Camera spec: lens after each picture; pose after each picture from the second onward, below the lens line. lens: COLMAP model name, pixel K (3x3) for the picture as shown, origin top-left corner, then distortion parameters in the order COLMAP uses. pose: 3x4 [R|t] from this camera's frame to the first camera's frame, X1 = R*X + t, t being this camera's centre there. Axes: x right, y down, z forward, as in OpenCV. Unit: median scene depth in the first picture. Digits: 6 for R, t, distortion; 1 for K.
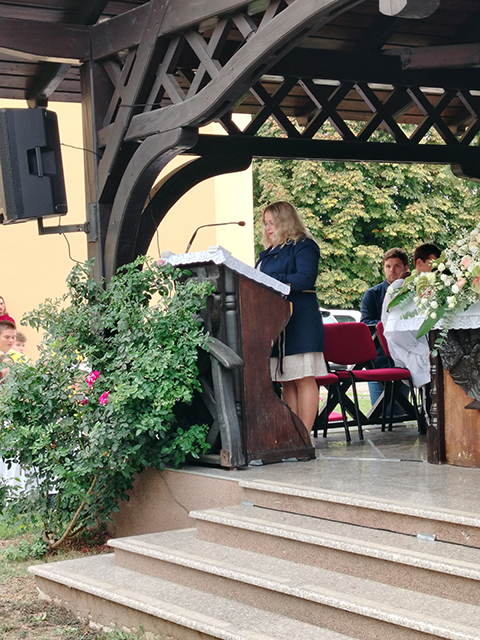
lens RADIAL K [[1336.2, 0, 240.0], [0, 1336.2, 320.0], [0, 0, 1]] dist [0.097928, -0.428010]
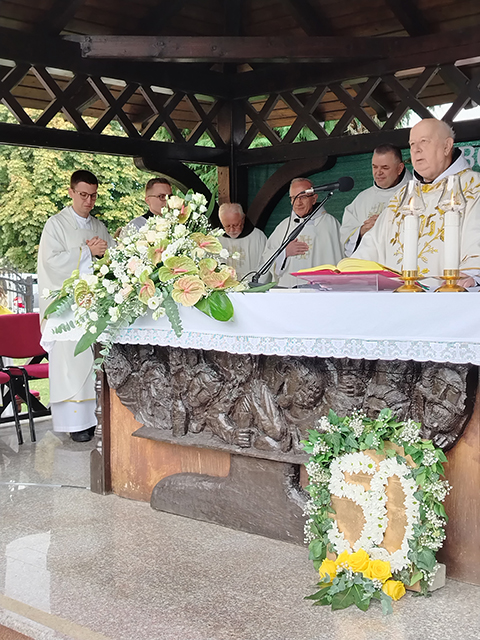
lens RADIAL K [[888.7, 0, 264.7], [0, 888.7, 320.0], [0, 0, 1]] dist [0.272287, -0.625528]
pose [[0.961987, -0.004981, 0.273049, 0.066114], [-0.008444, 0.998813, 0.047969, -0.025375], [-0.272964, -0.048451, 0.960803, 0.305026]]
